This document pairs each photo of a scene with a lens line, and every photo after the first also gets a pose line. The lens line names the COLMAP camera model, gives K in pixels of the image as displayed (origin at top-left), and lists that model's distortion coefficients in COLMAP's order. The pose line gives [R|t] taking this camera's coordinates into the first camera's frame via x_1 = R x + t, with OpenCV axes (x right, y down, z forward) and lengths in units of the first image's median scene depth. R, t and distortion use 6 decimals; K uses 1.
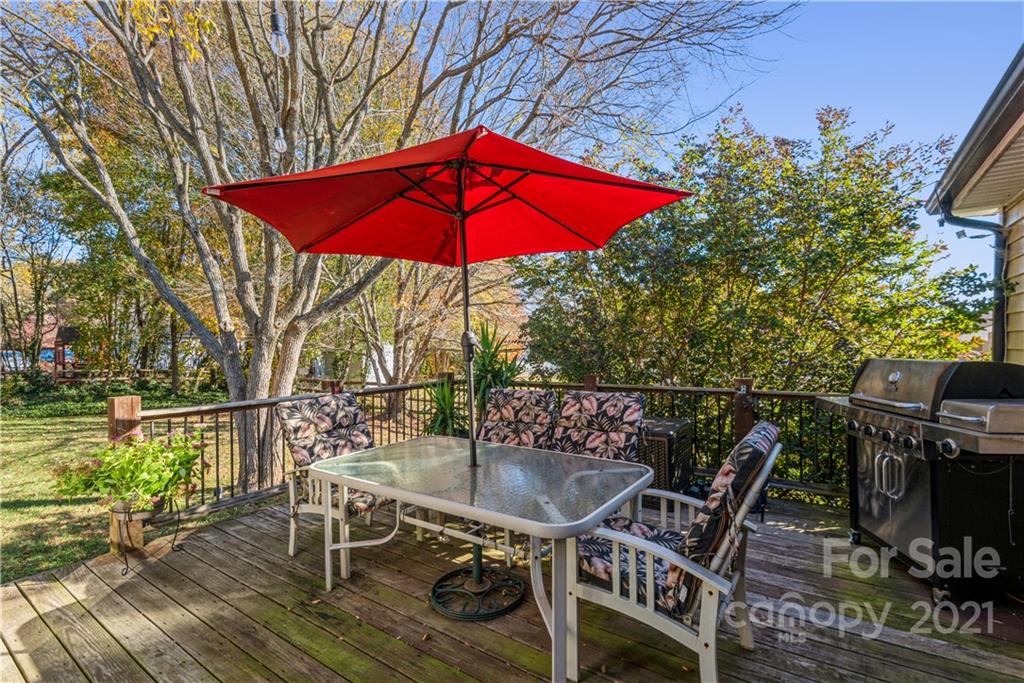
lens RADIAL K [[469.1, 0, 512.3], [0, 469.1, 344.5], [0, 0, 1]] dist [0.018793, -0.000034]
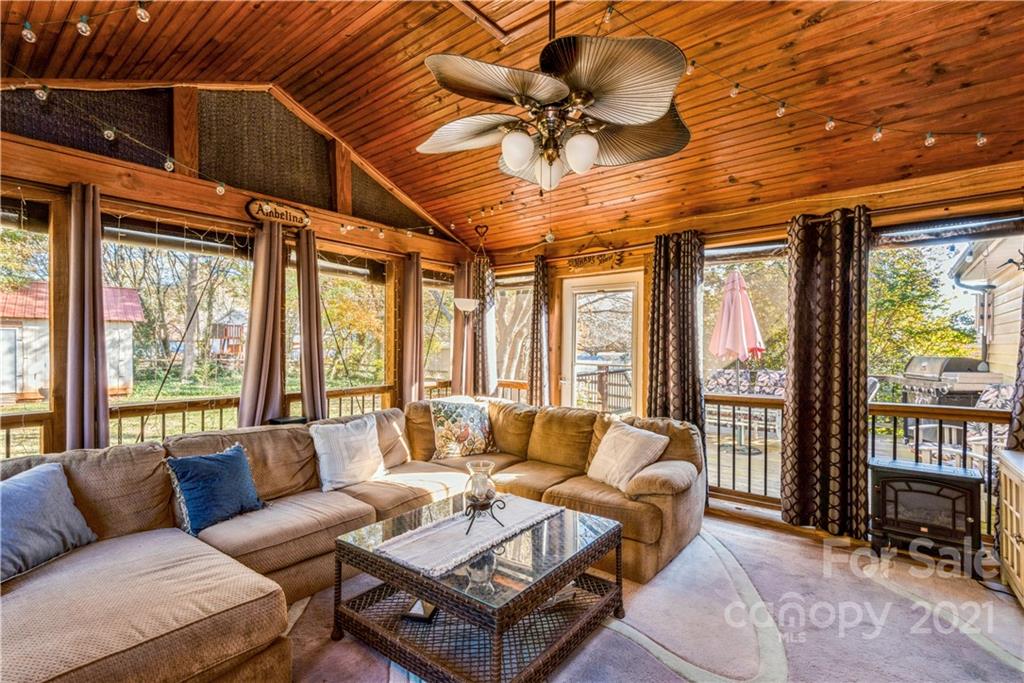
lens RADIAL K [[469.1, 0, 512.5], [0, 469.1, 343.0], [0, 0, 1]] dist [0.018793, -0.000034]
pose [[0.998195, 0.014630, -0.058243, -0.801393], [-0.014756, 0.999890, -0.001737, 0.001370], [0.058211, 0.002593, 0.998301, -1.074336]]
